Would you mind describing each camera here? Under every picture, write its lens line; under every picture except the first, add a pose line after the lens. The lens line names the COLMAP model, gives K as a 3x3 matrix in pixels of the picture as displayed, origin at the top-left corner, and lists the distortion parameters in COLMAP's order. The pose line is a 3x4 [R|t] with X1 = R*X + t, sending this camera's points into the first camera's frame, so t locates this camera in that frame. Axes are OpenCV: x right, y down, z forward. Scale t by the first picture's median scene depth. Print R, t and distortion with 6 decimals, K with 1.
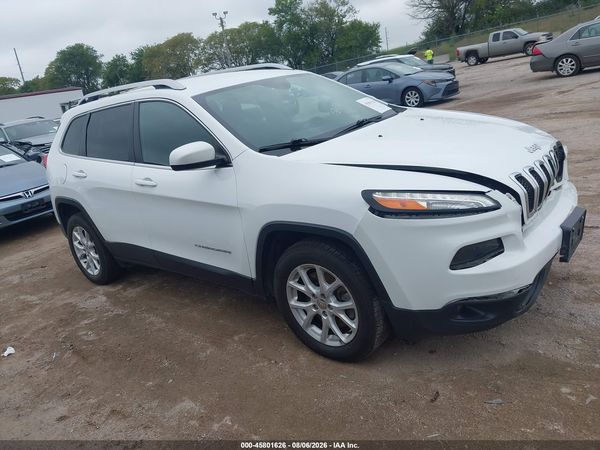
lens RADIAL K [[463.3, 0, 300.0], [0, 463.3, 226.9], [0, 0, 1]] dist [0.001419, -0.003892]
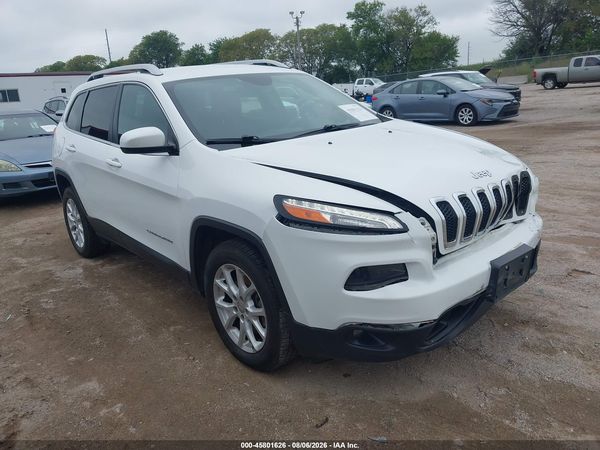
lens RADIAL K [[463.3, 0, 300.0], [0, 463.3, 226.9], [0, 0, 1]] dist [0.001419, -0.003892]
pose [[0.984142, 0.136641, -0.113106, 0.208160], [-0.137298, 0.990528, 0.001993, -0.015027], [0.112307, 0.013567, 0.993581, 0.039422]]
